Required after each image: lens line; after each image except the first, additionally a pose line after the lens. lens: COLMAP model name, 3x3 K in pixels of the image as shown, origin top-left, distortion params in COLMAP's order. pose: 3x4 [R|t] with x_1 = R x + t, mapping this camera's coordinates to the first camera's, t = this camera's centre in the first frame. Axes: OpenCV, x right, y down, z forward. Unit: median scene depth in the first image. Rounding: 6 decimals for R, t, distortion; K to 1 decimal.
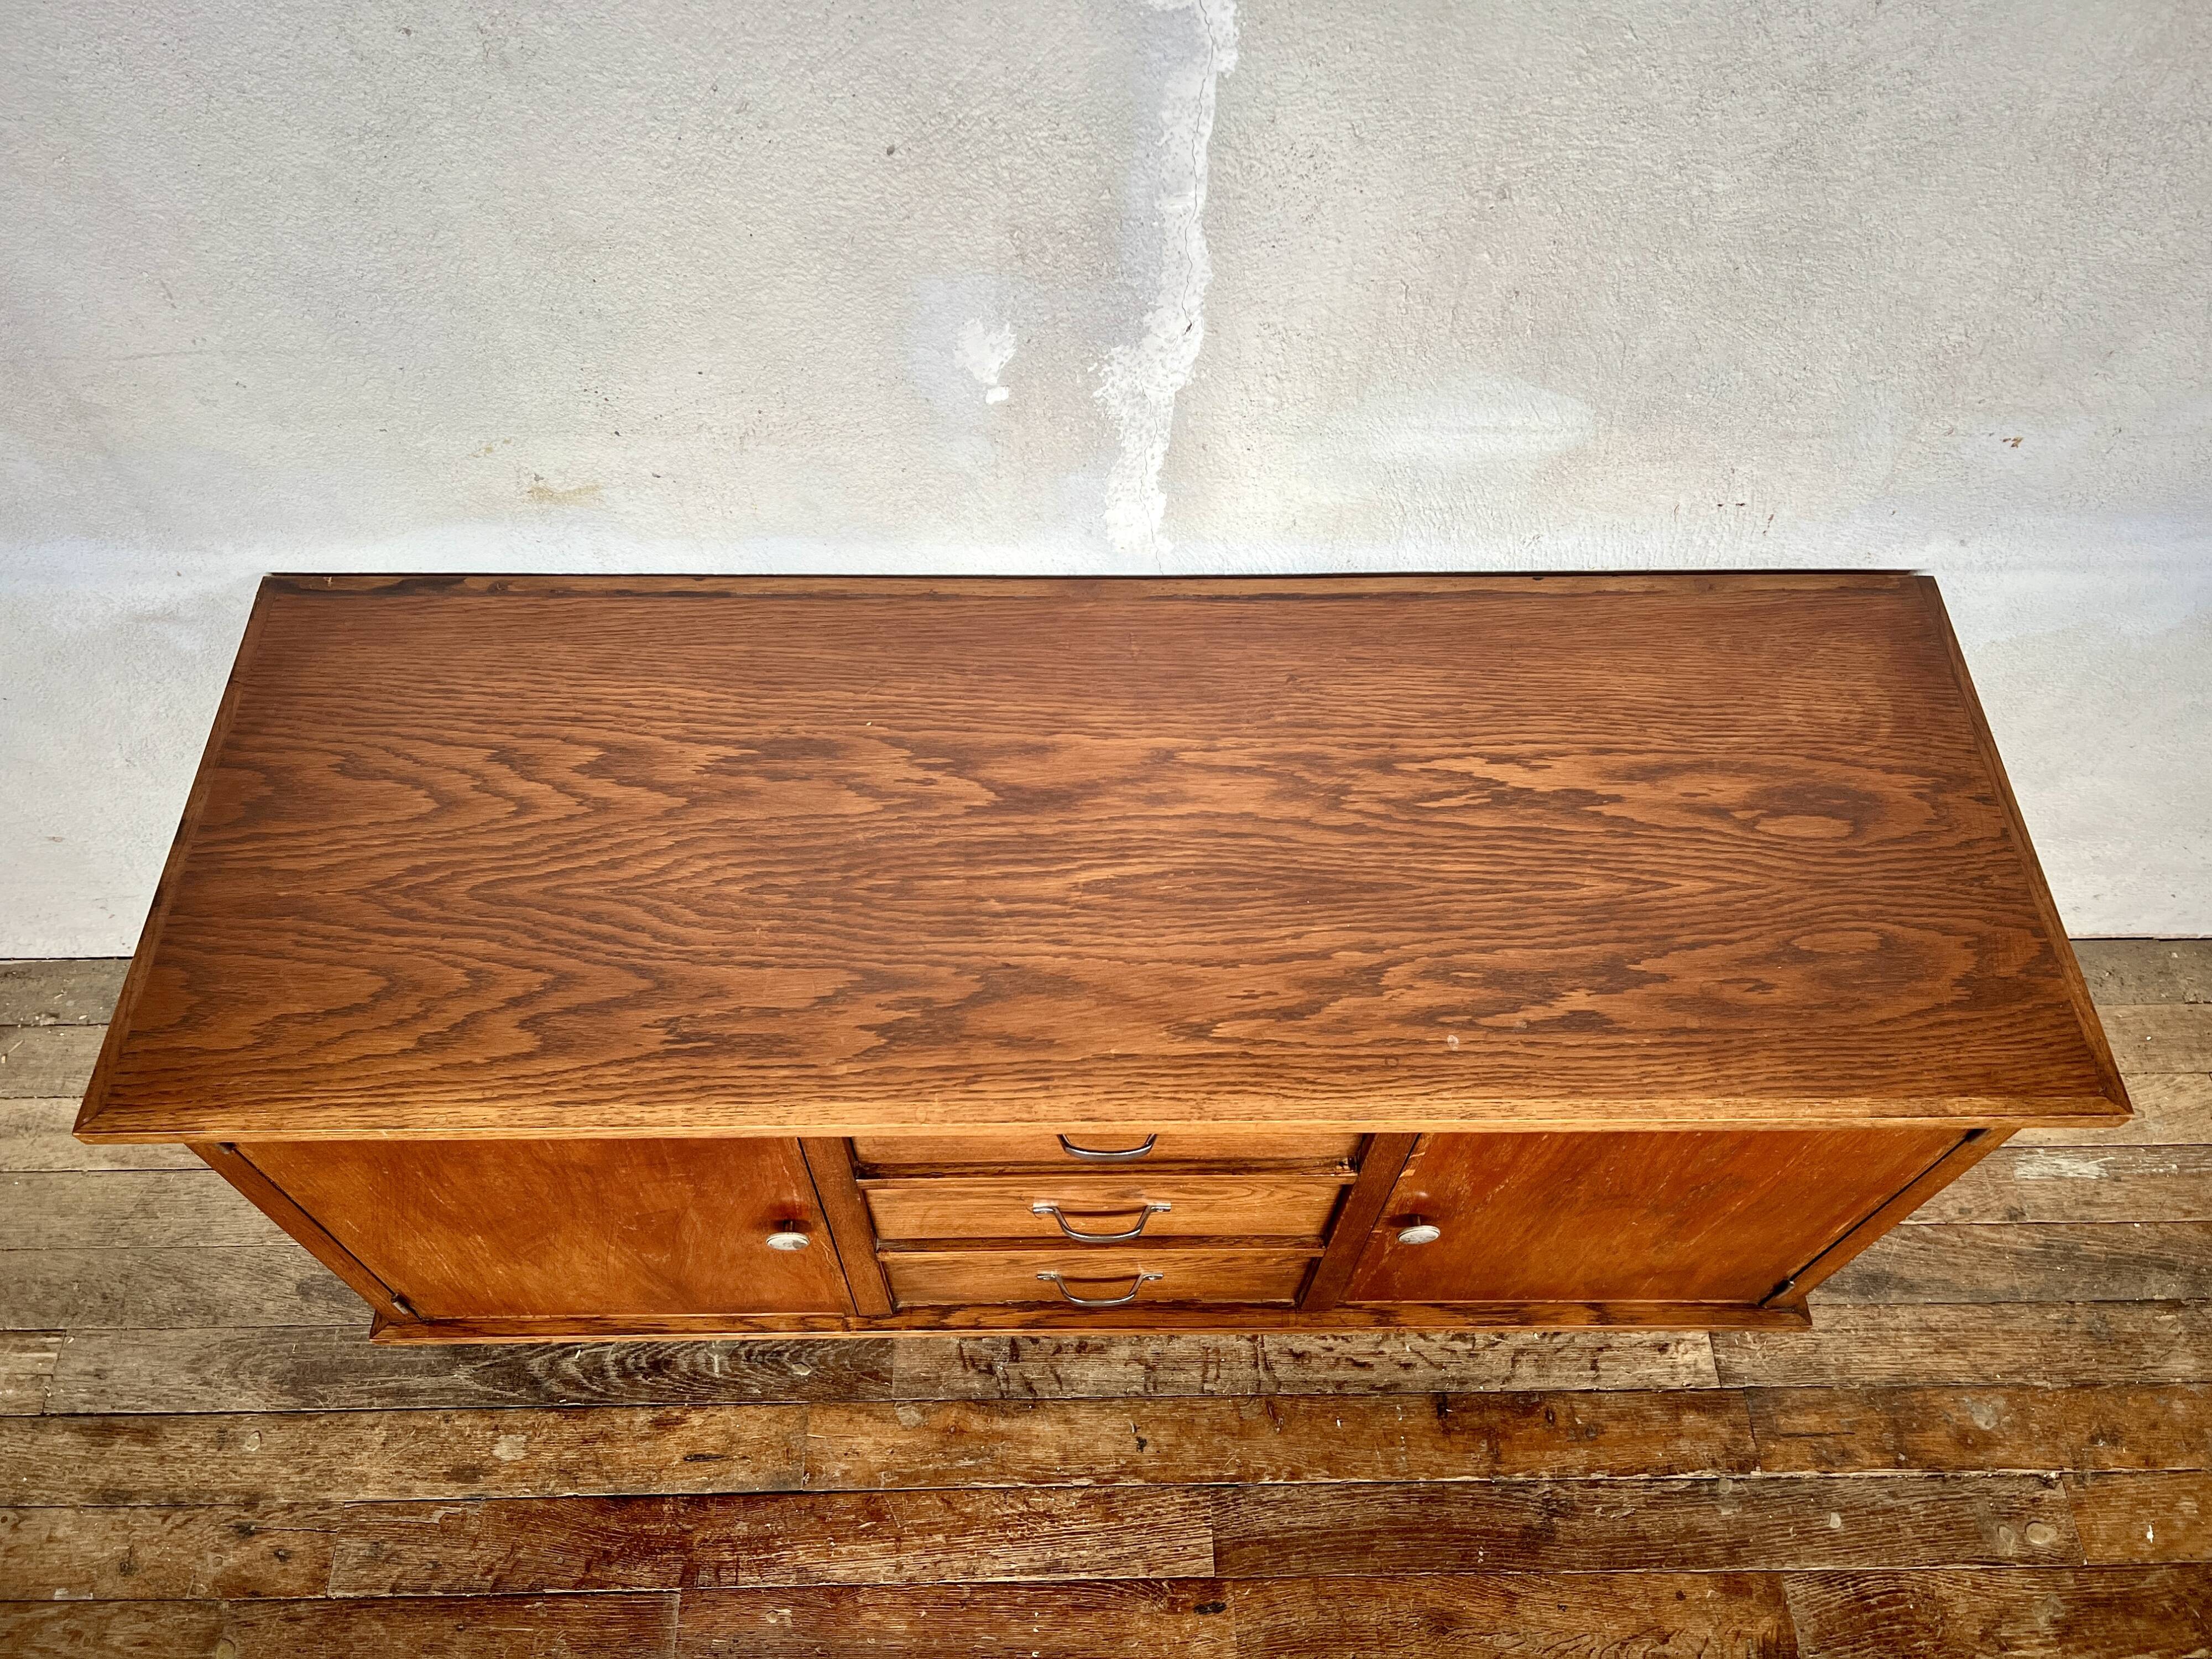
lens RADIAL K [[1697.0, 0, 1100.9], [0, 1697.0, 863.0], [0, 0, 1]] dist [0.022016, -0.006907]
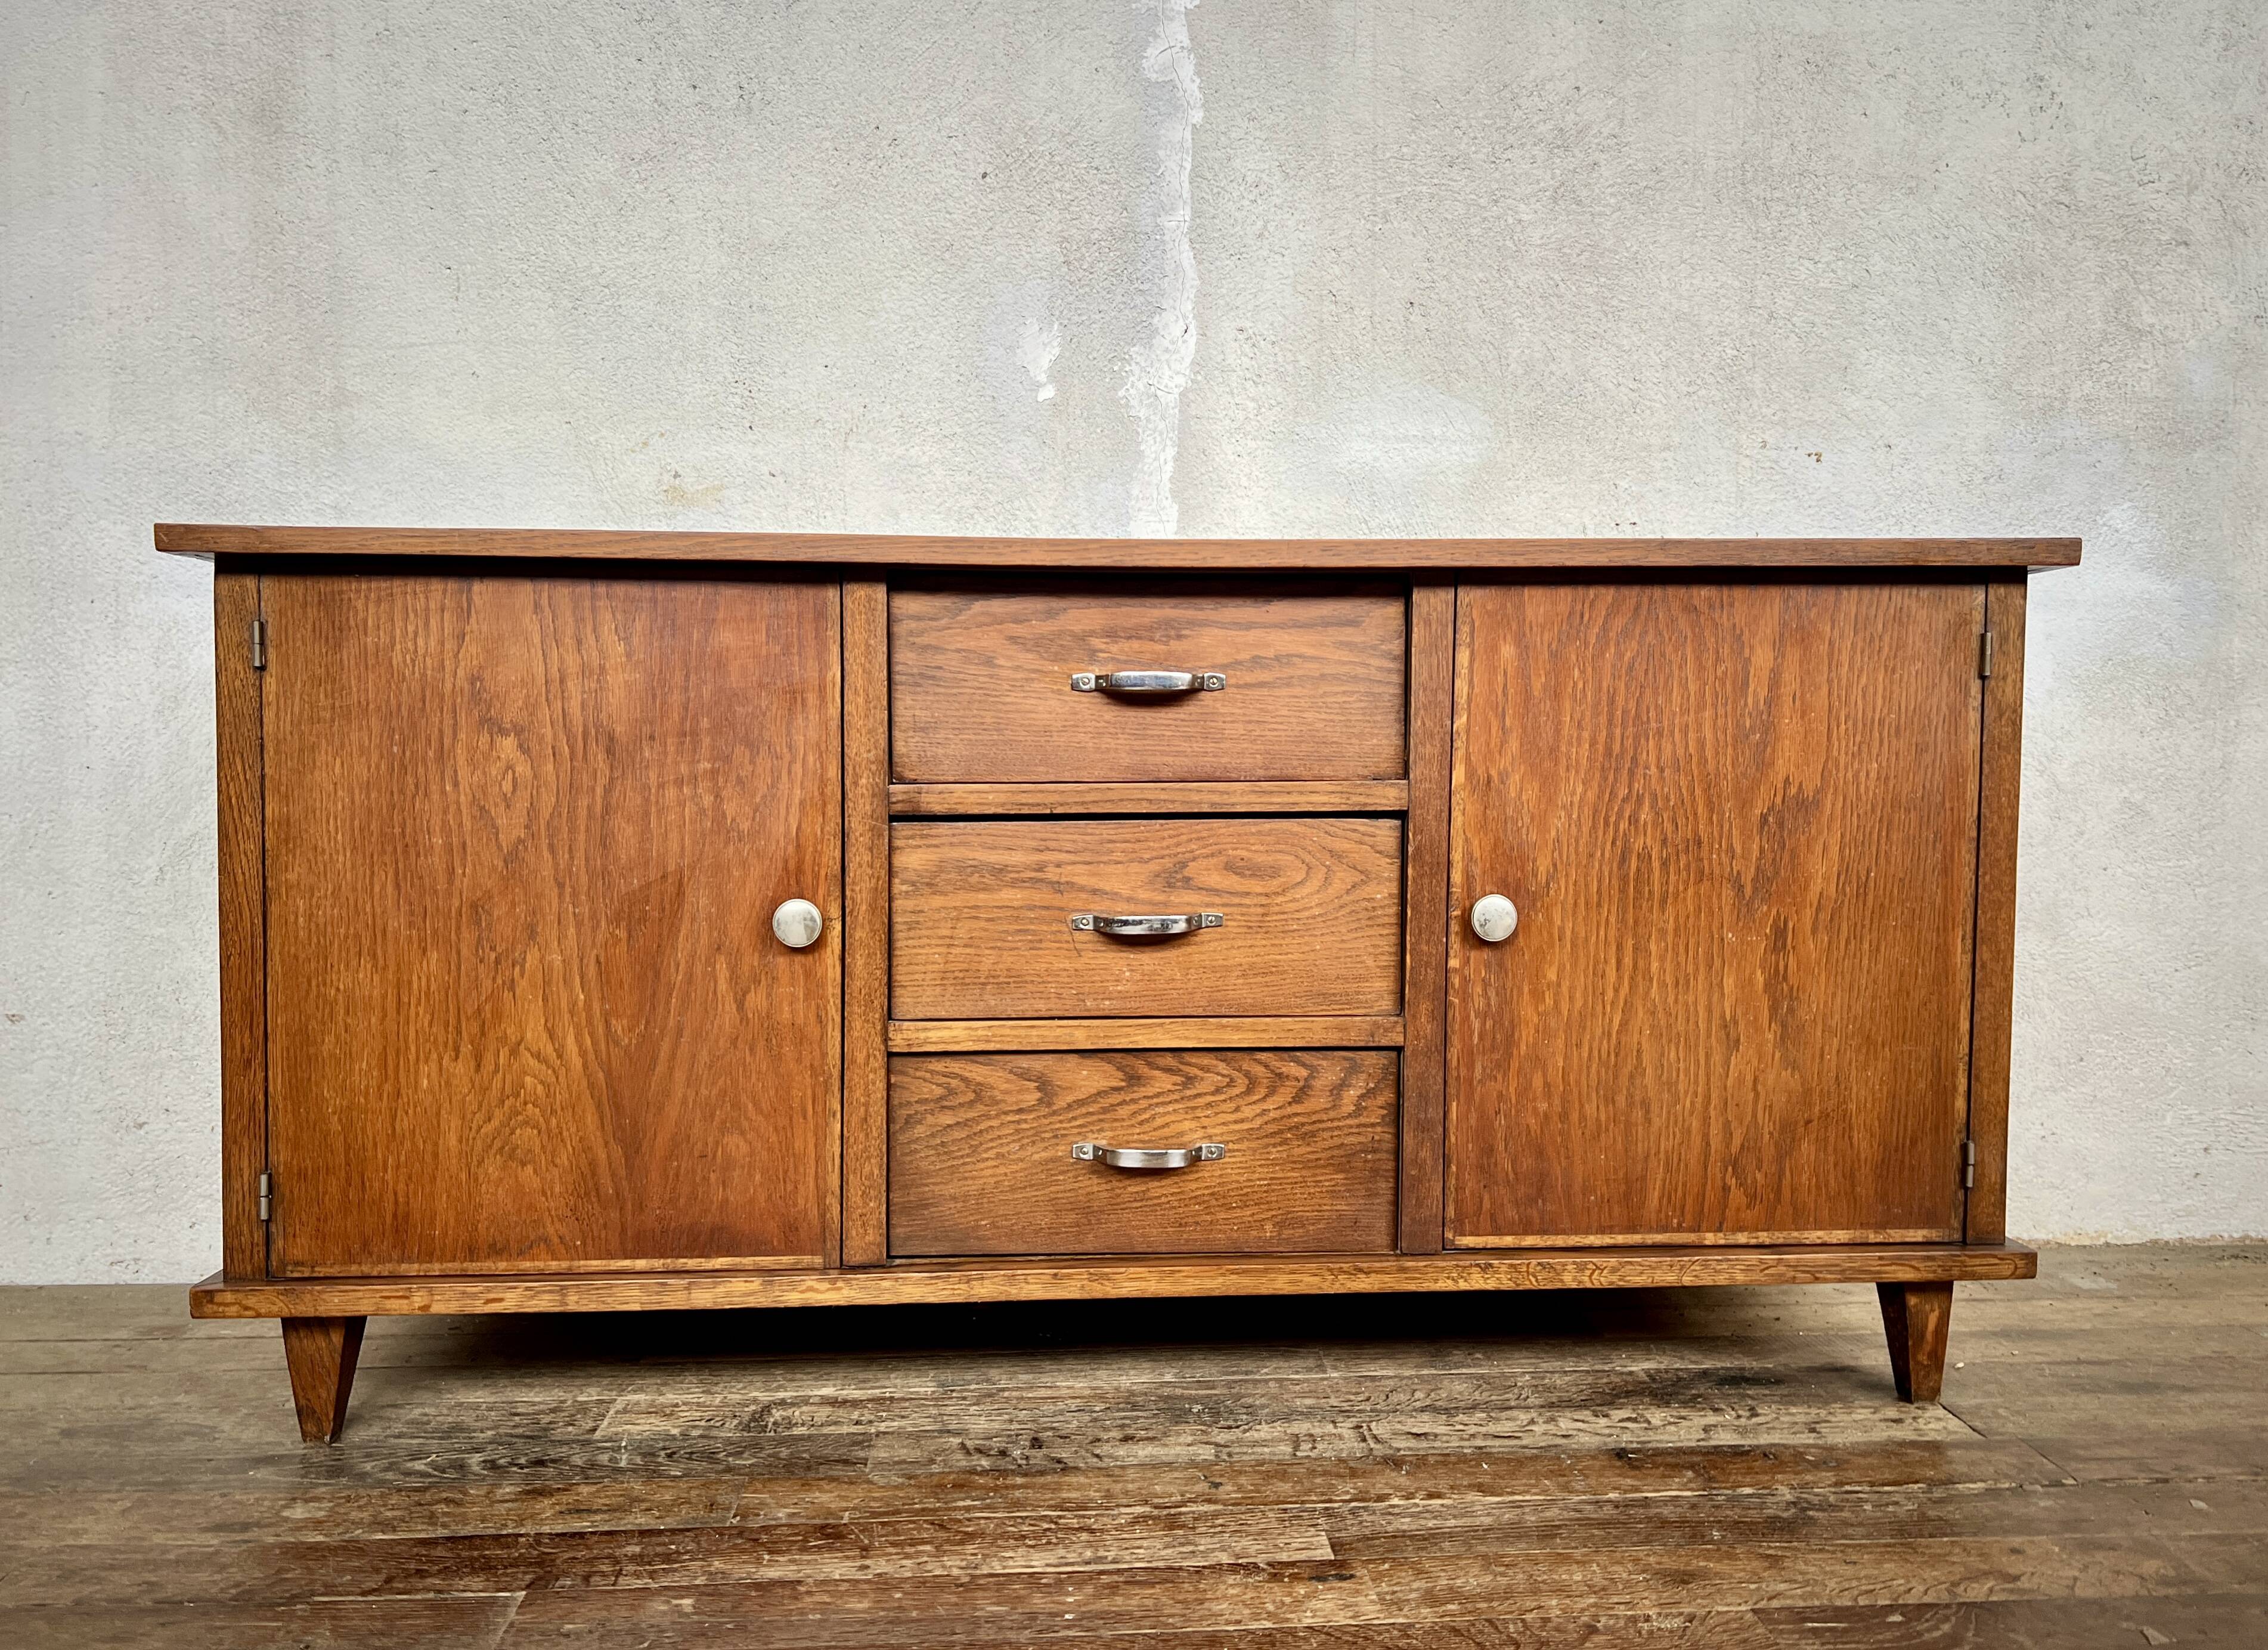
lens RADIAL K [[1876.3, 0, 1192.3], [0, 1876.3, 857.5], [0, 0, 1]] dist [0.051562, -0.065014]
pose [[0.998247, -0.016260, 0.056900, -0.027574], [0.056116, 0.565337, -0.822949, 0.873265], [-0.018787, 0.824700, 0.565259, 0.348696]]
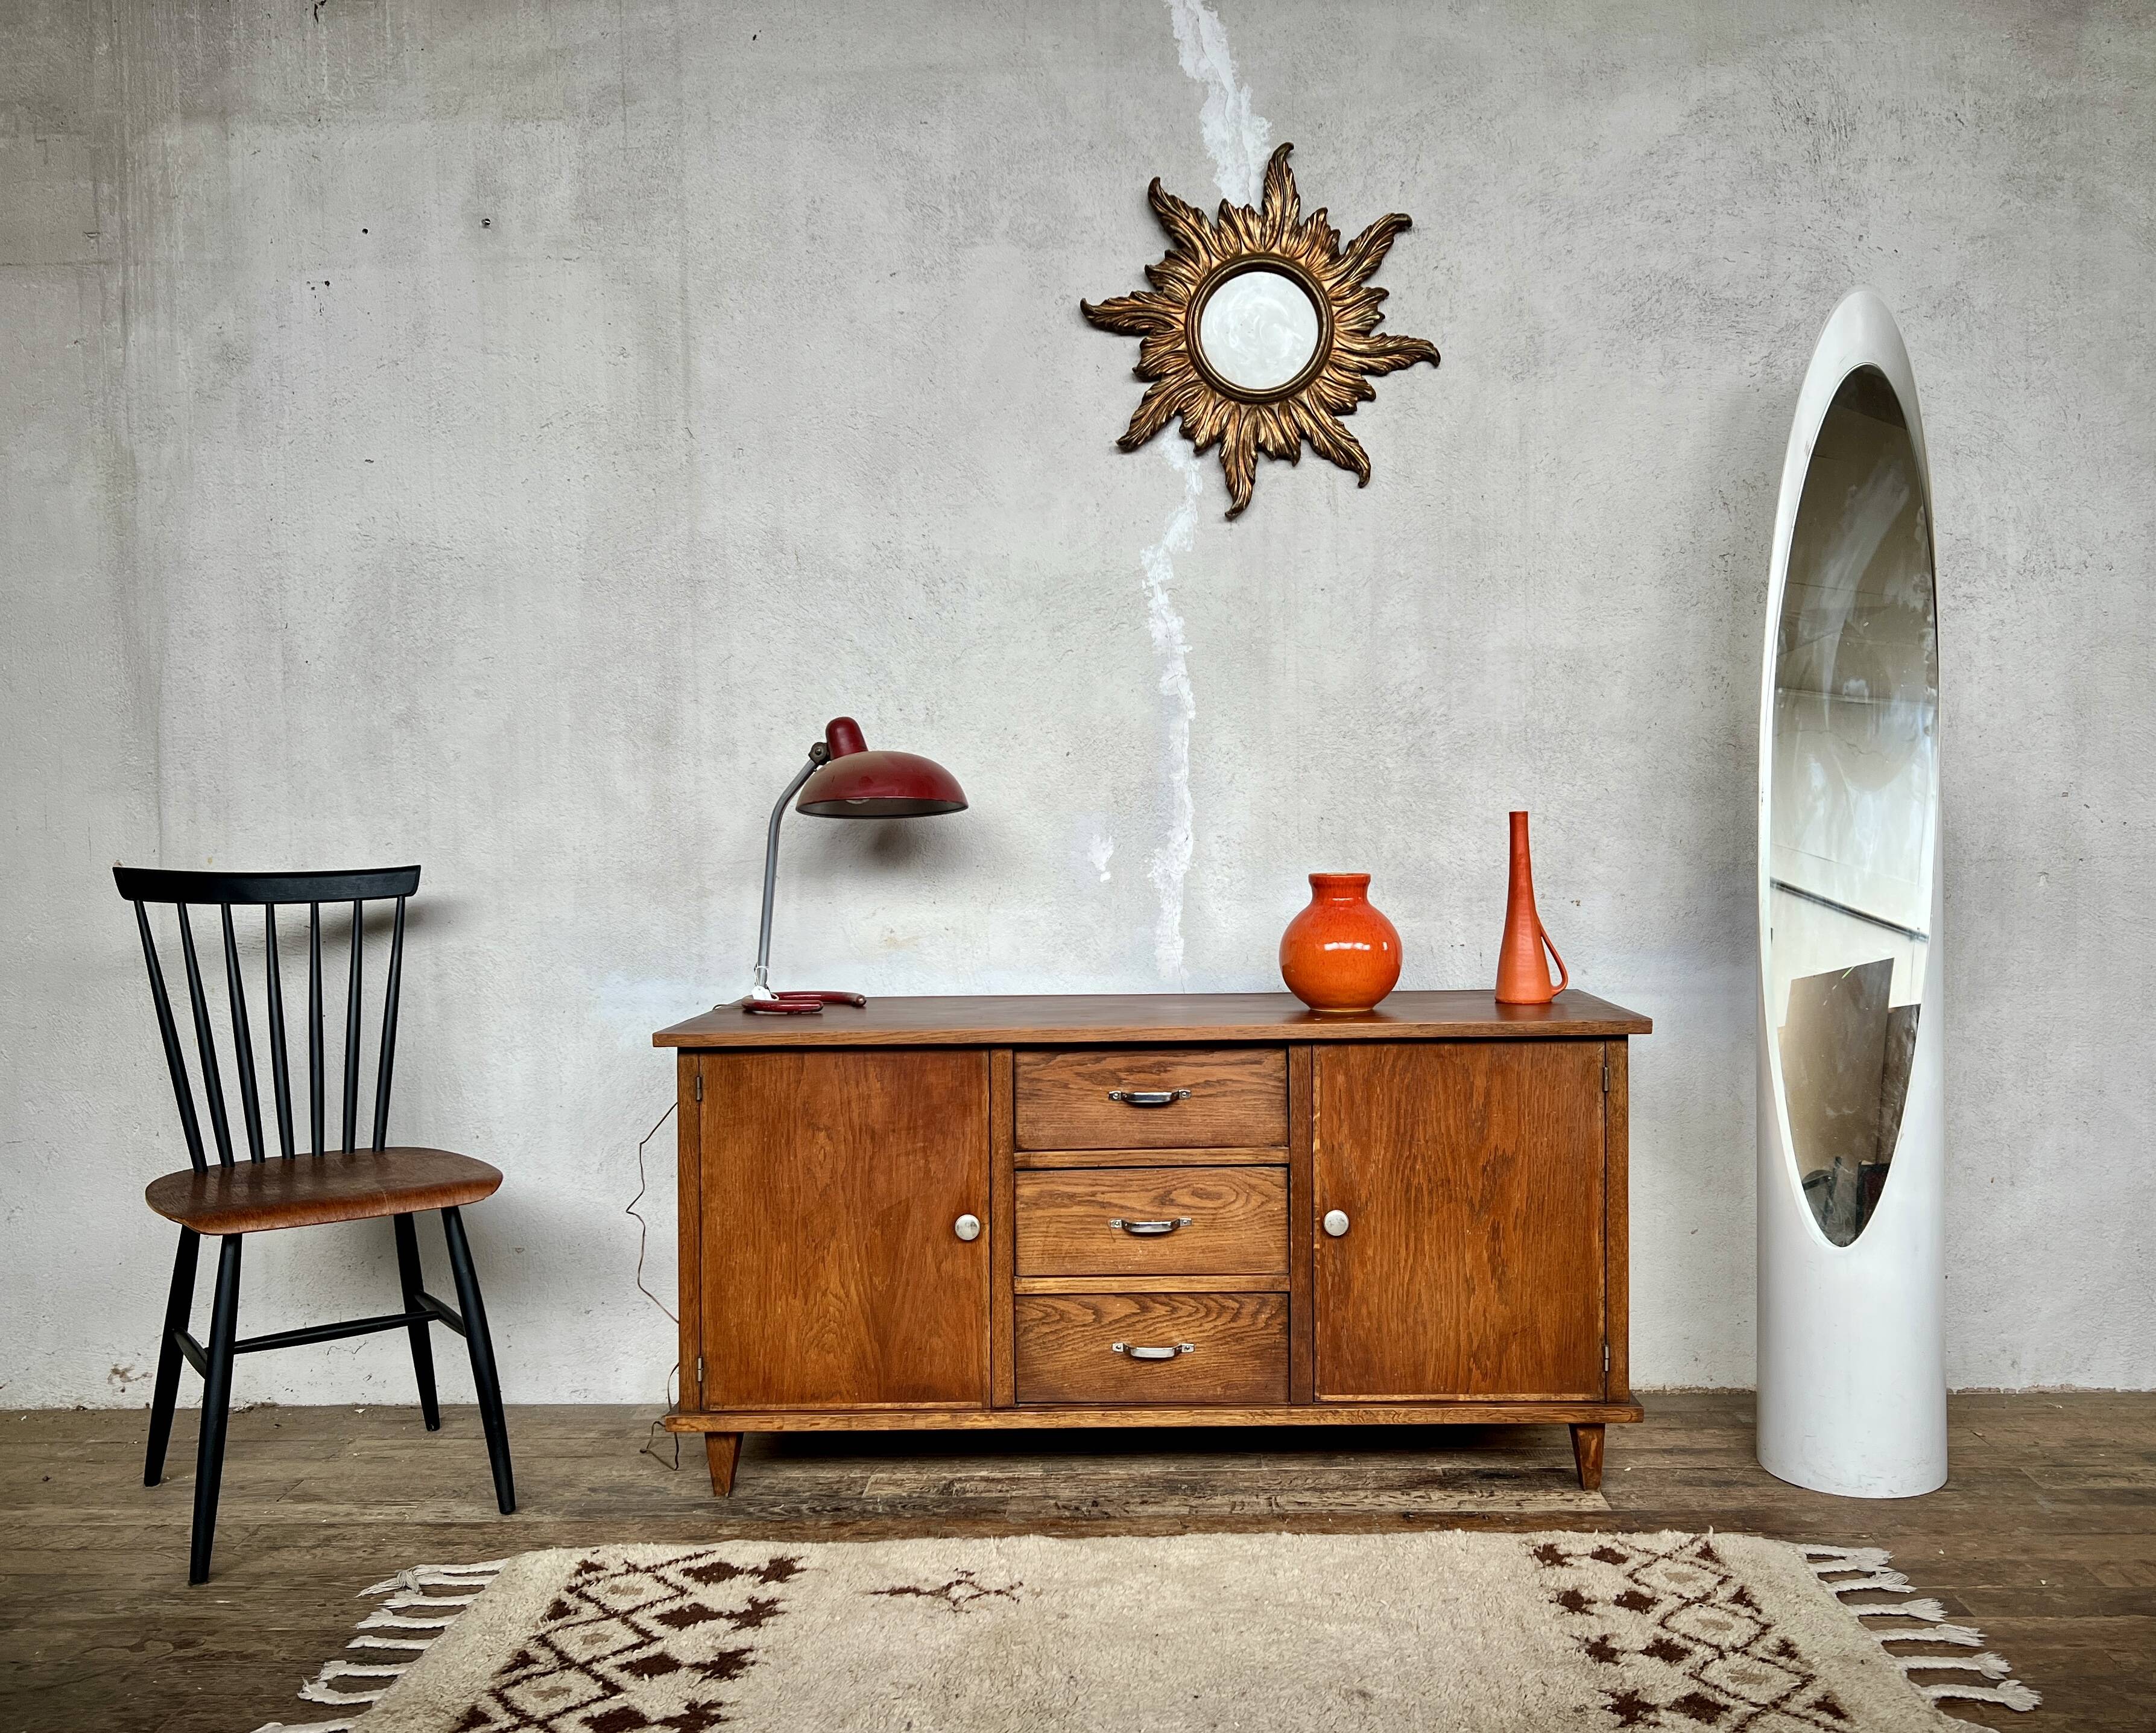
lens RADIAL K [[1926.8, 0, 1147.5], [0, 1926.8, 889.9], [0, 0, 1]] dist [0.165381, -0.474895]
pose [[0.999013, -0.027202, -0.035105, 0.064536], [-0.014106, 0.555165, -0.831621, 1.411491], [0.042111, 0.831295, 0.554234, -0.307696]]
